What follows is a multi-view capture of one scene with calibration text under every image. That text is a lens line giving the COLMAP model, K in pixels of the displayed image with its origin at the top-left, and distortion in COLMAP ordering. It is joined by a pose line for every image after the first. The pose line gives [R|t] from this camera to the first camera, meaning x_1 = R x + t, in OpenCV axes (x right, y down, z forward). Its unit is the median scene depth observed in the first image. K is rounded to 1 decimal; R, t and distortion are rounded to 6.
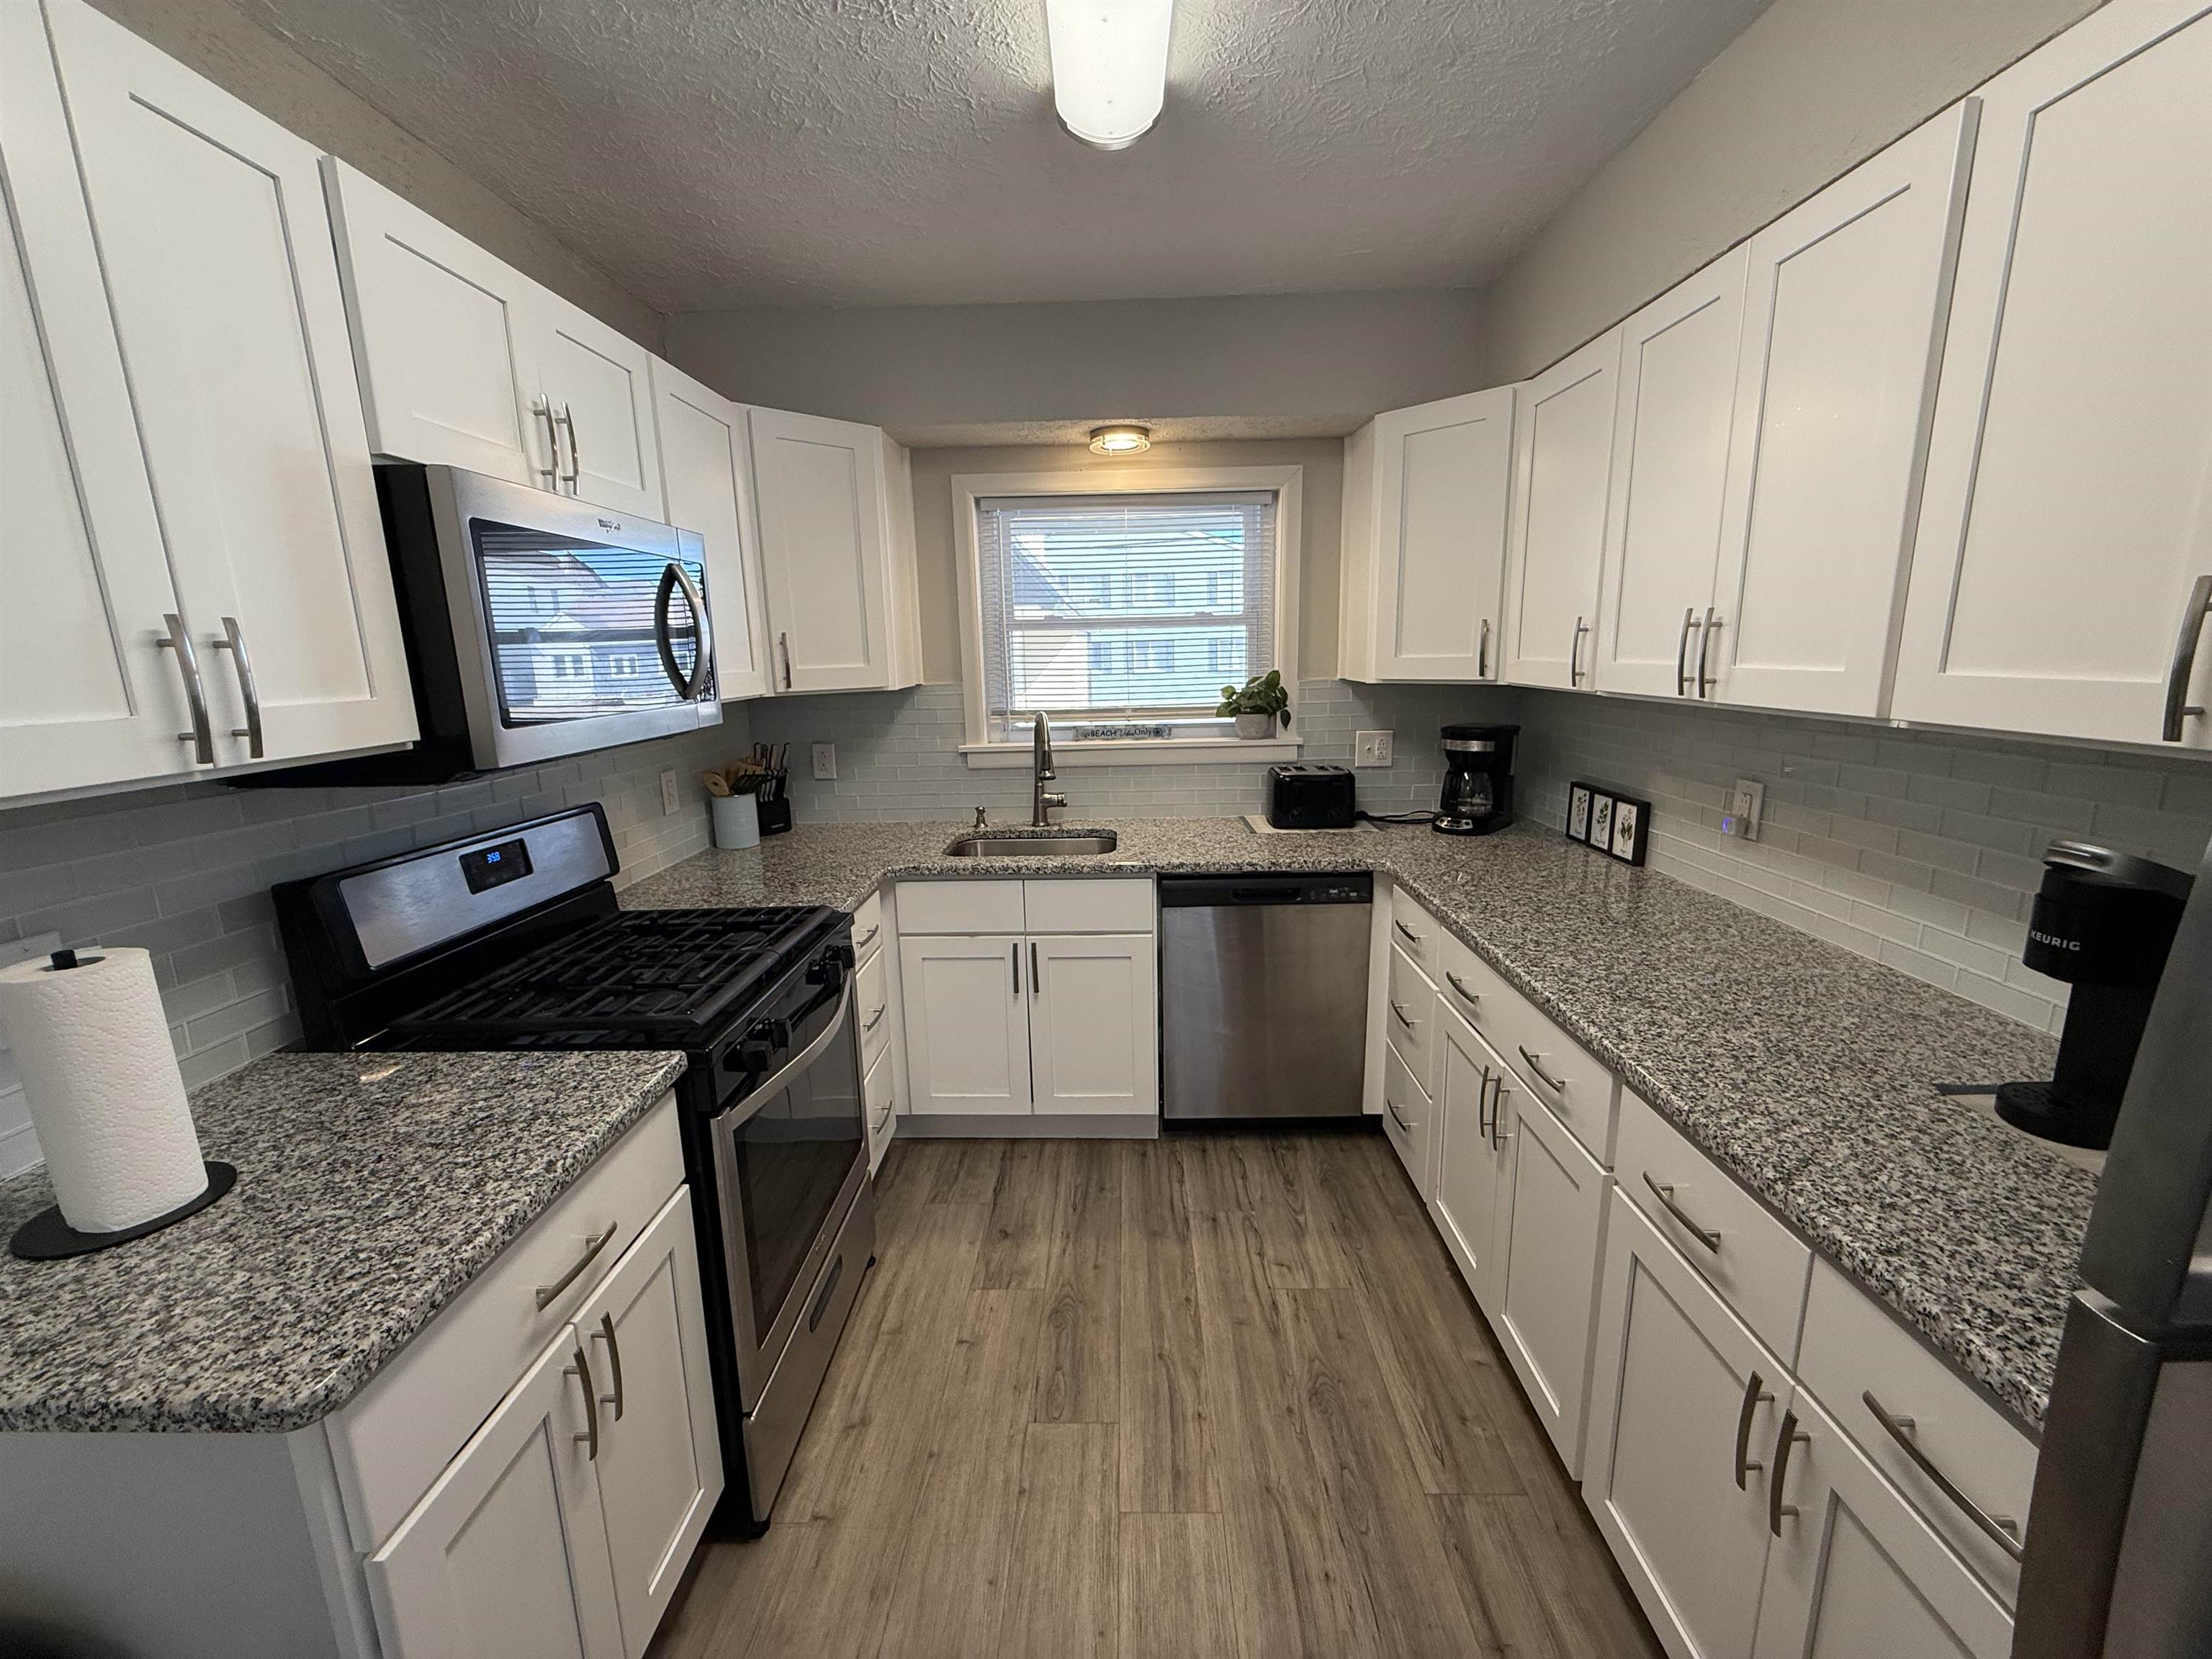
lens RADIAL K [[882.3, 0, 1100.1], [0, 882.3, 829.1], [0, 0, 1]] dist [-0.000093, -0.000394]
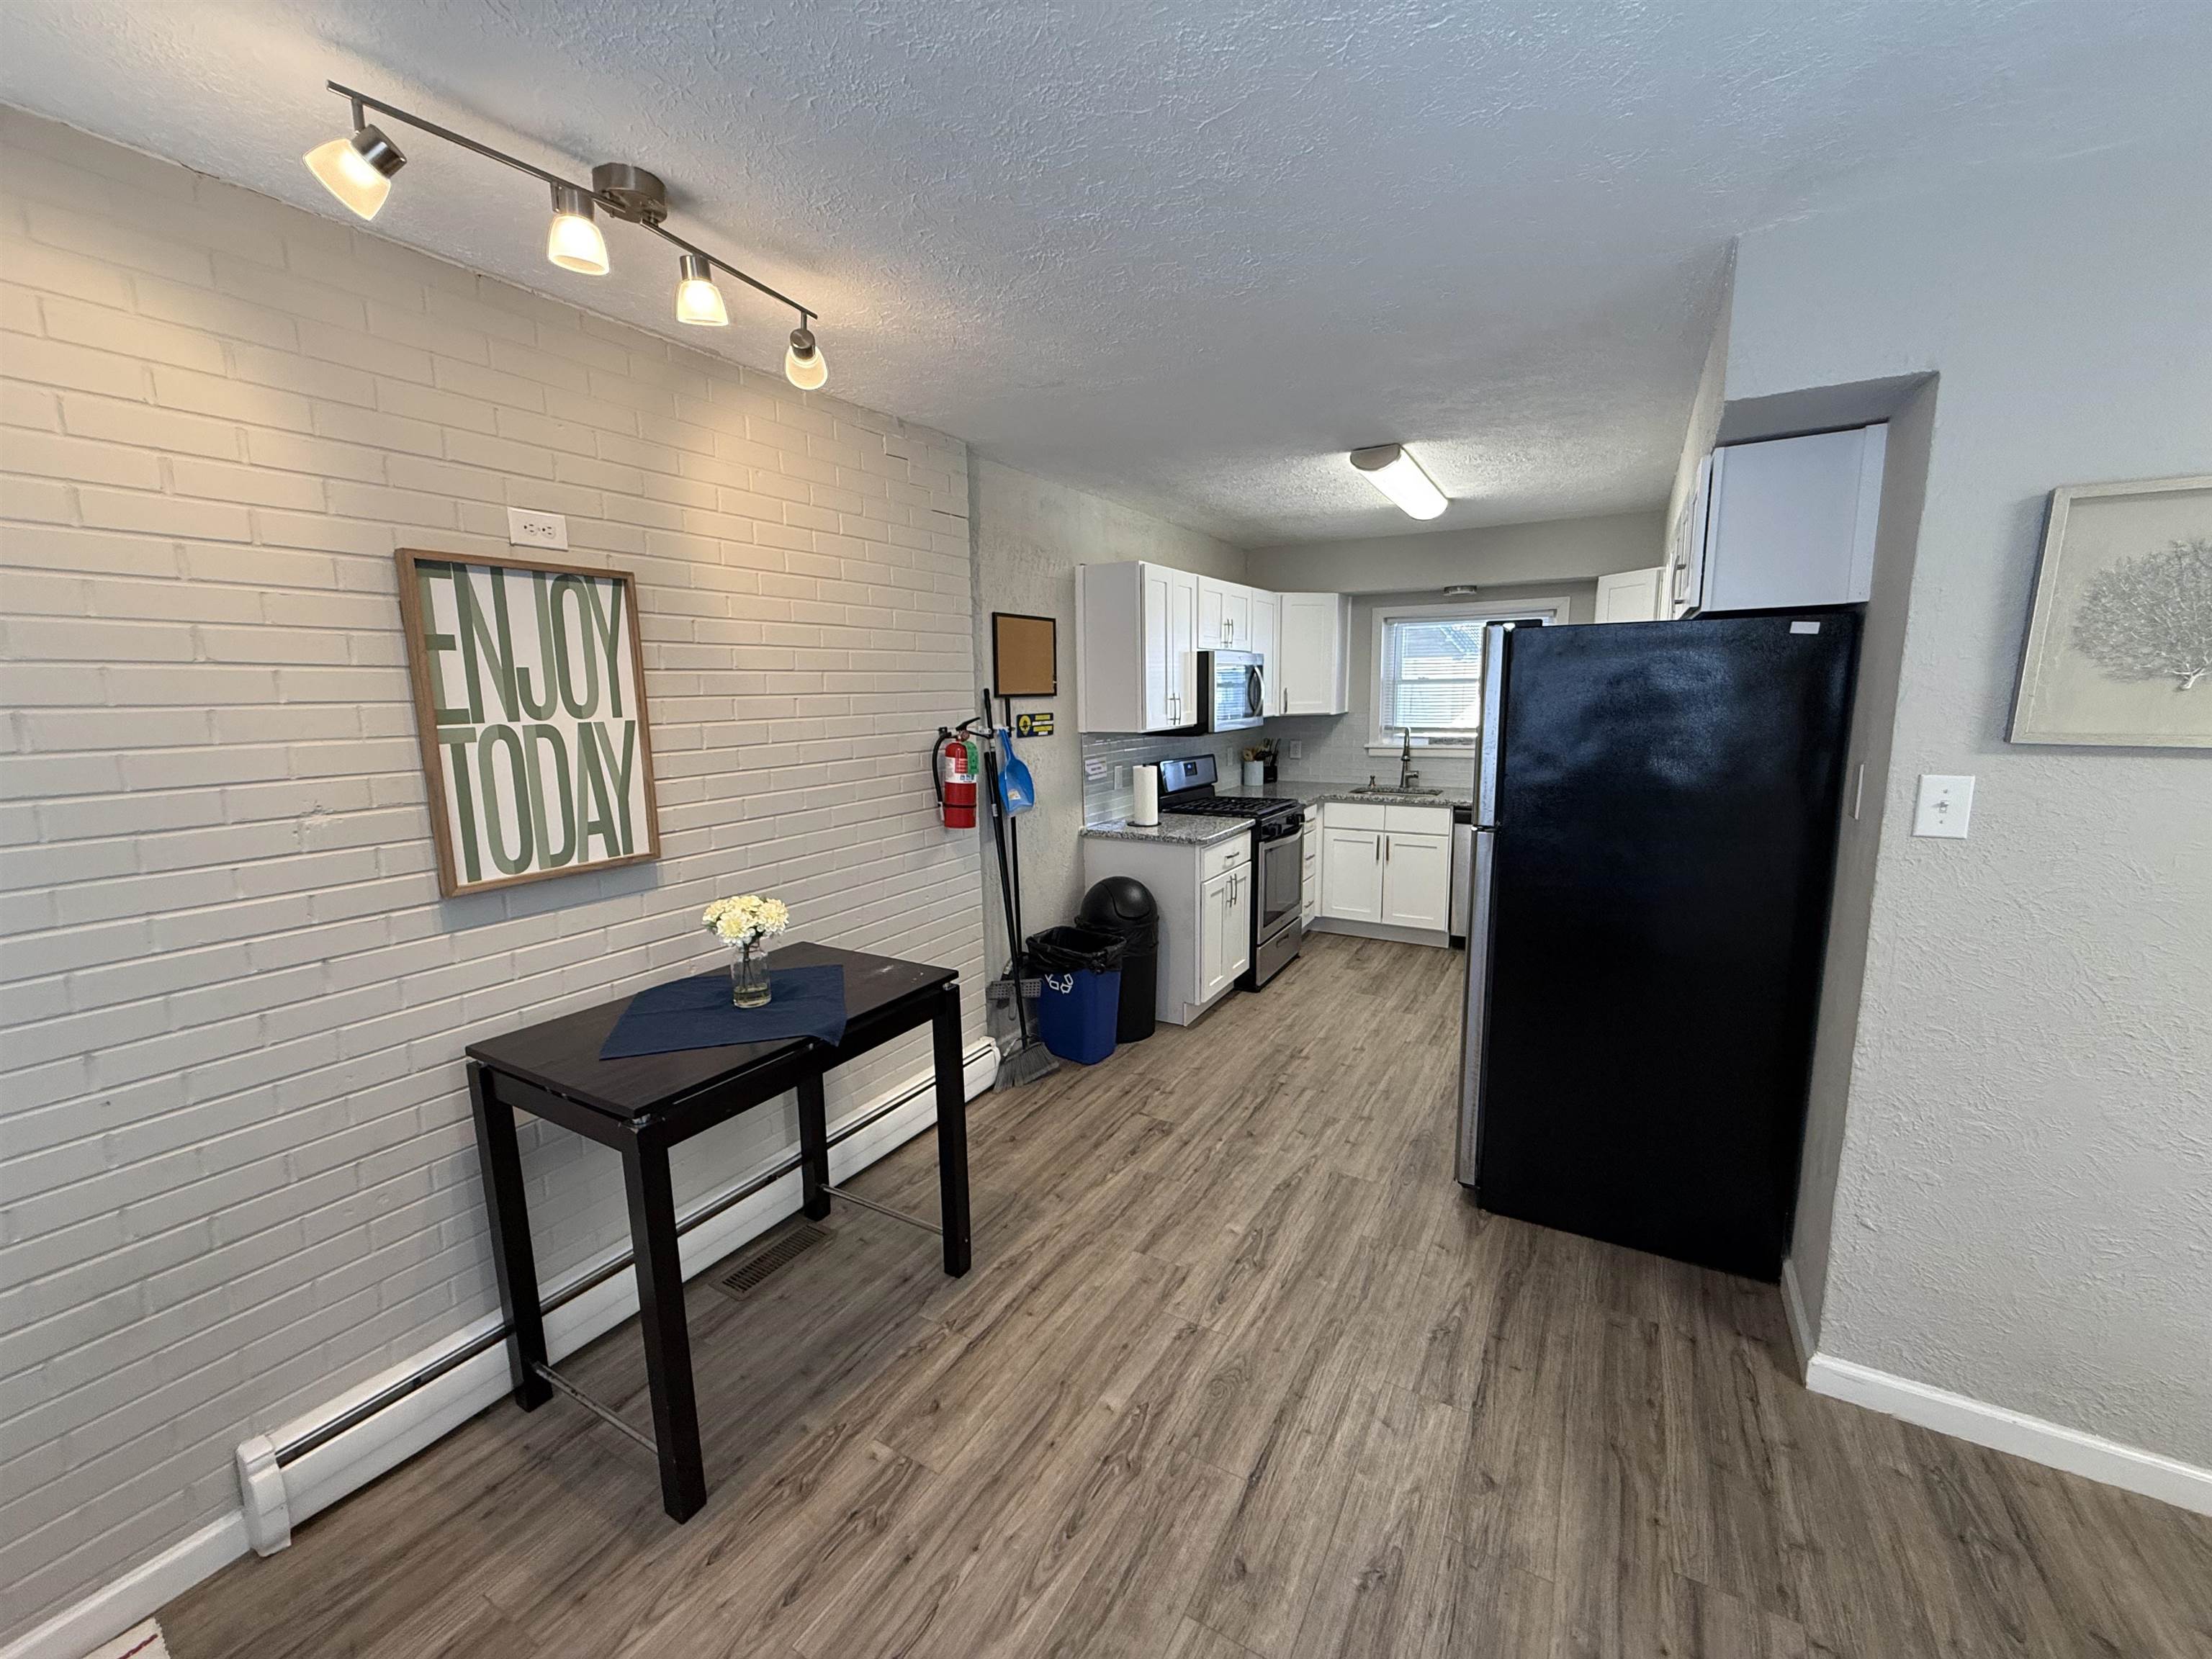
lens RADIAL K [[882.3, 0, 1099.7], [0, 882.3, 830.0], [0, 0, 1]] dist [-0.000093, -0.000394]
pose [[0.877084, 0.083647, -0.472998, 0.425168], [-0.098438, 0.995122, -0.006553, 0.265702], [0.470142, 0.052308, 0.881039, -1.581136]]
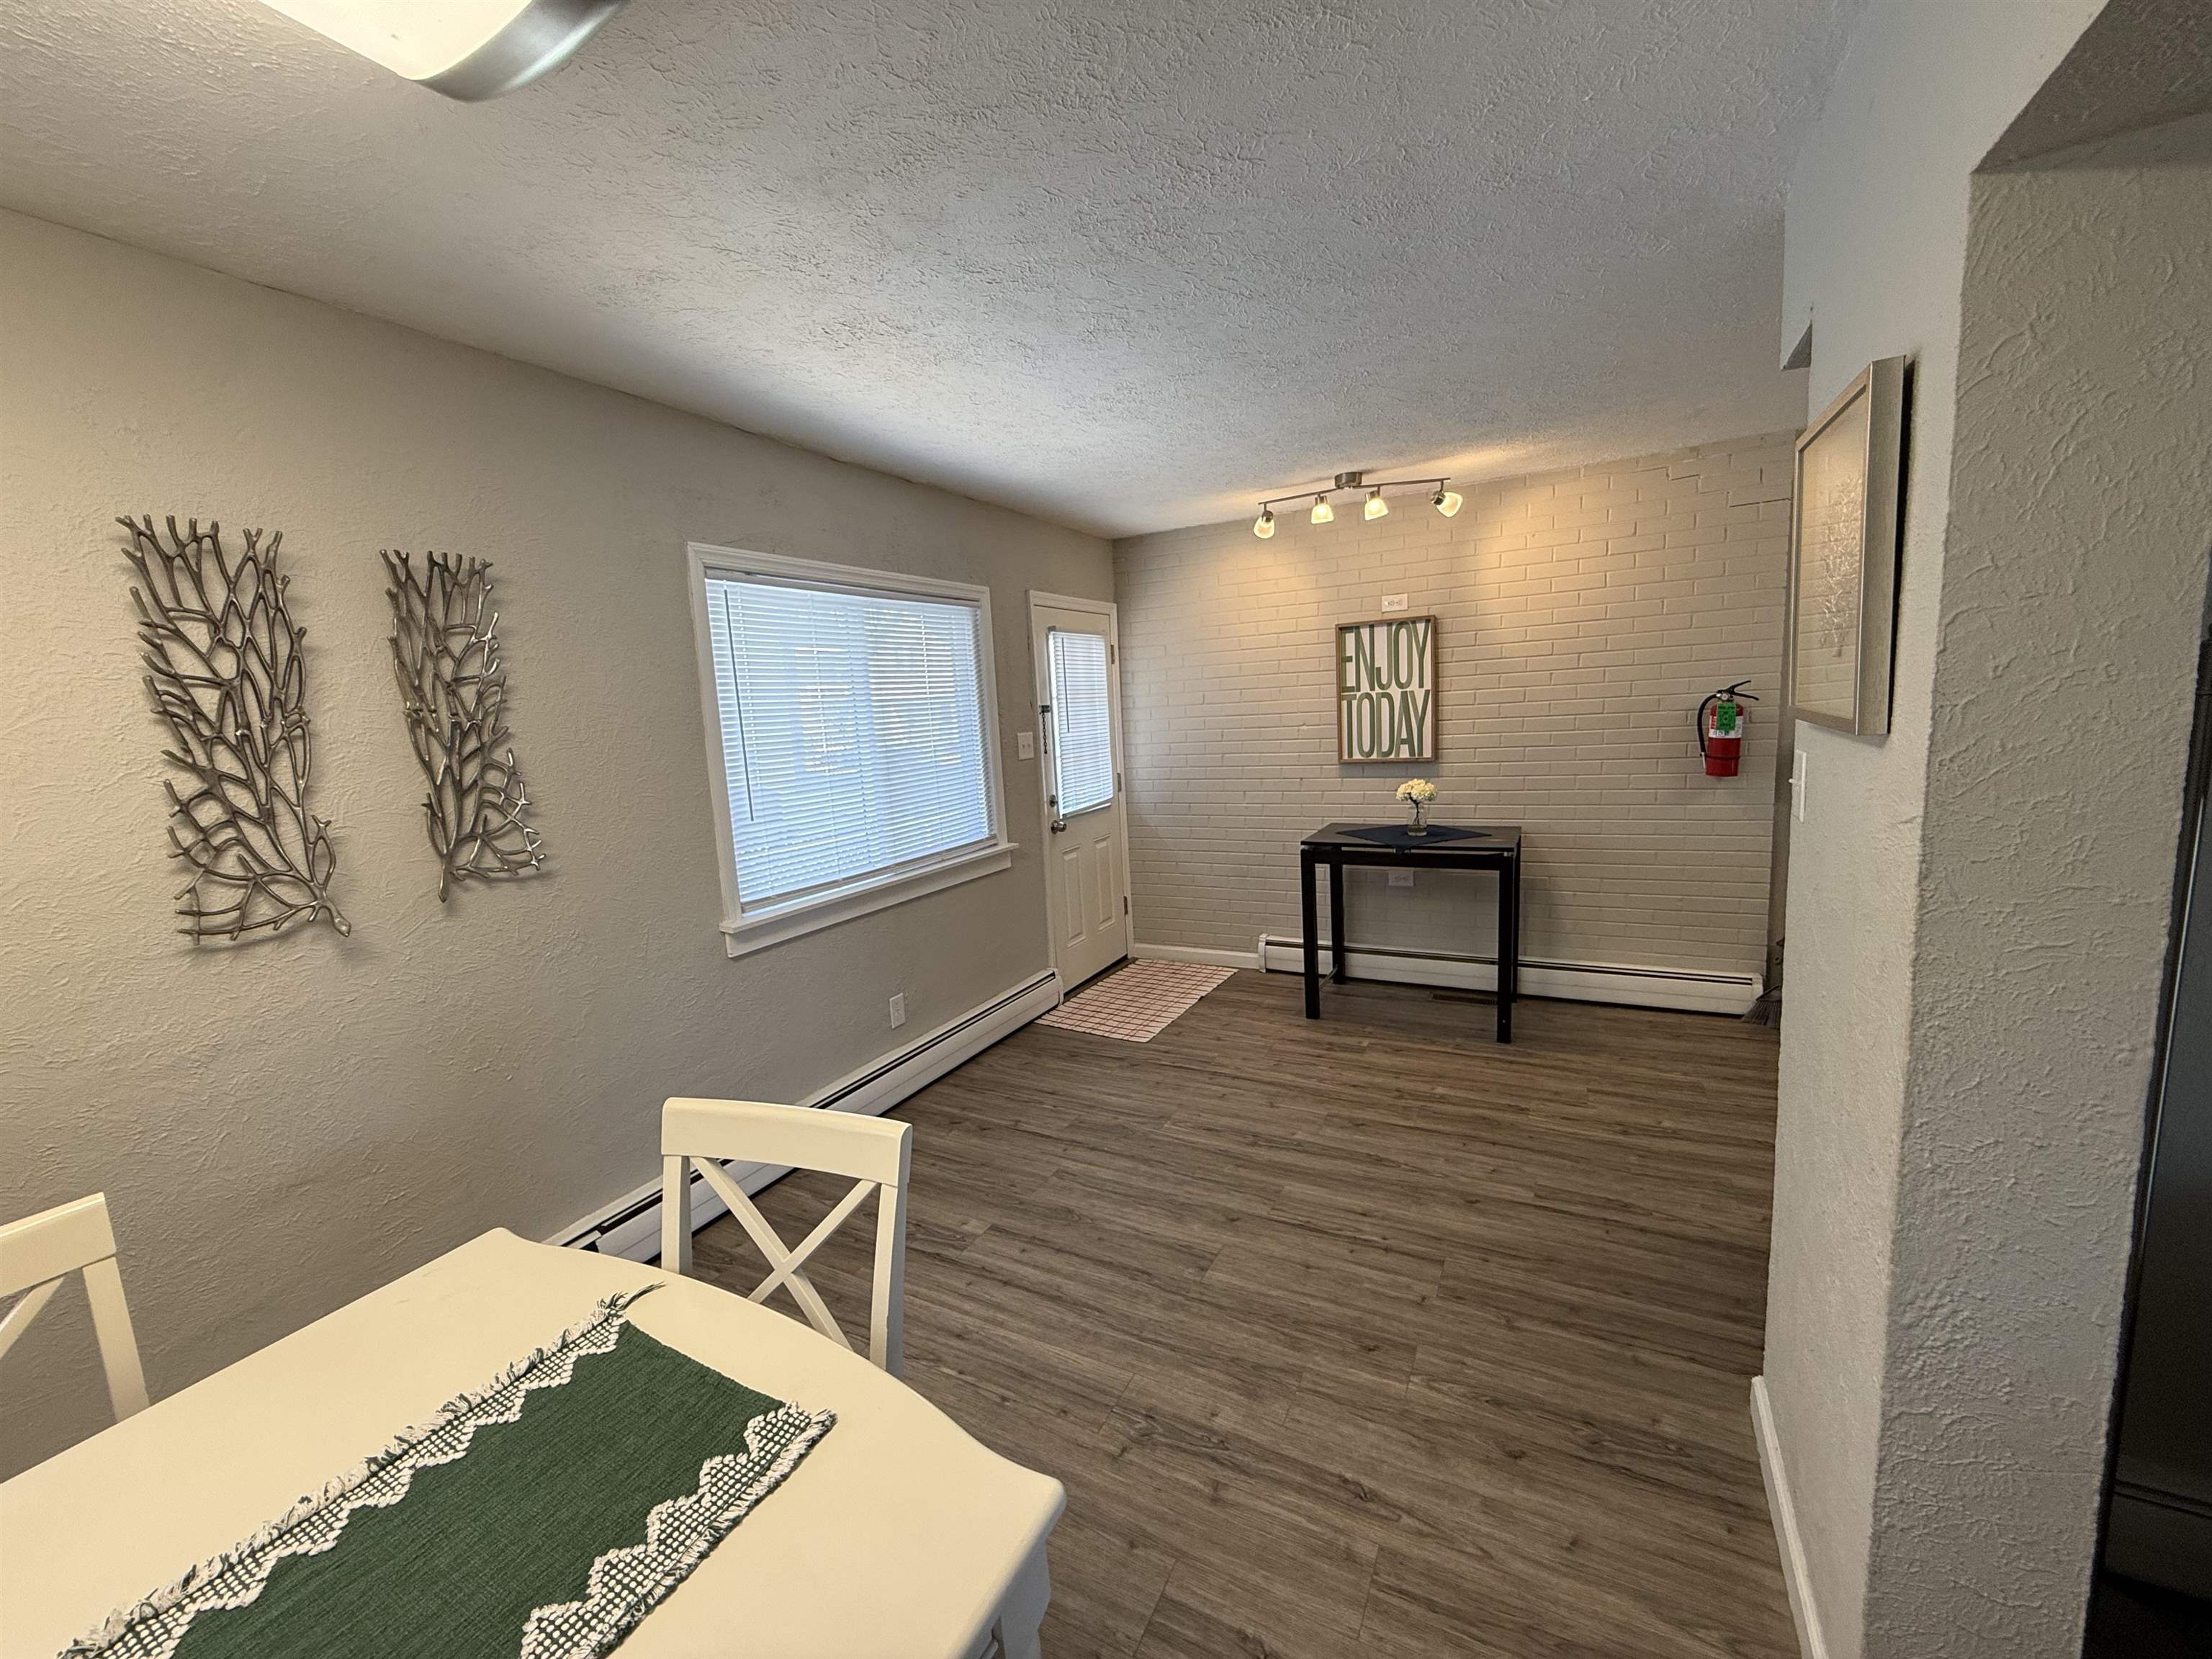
lens RADIAL K [[882.3, 0, 1100.0], [0, 882.3, 829.1], [0, 0, 1]] dist [-0.000093, -0.000394]
pose [[-0.443918, 0.171871, -0.879430, 1.807550], [-0.110905, 0.963348, 0.244254, 0.057550], [0.889178, 0.205962, -0.408586, -0.595562]]
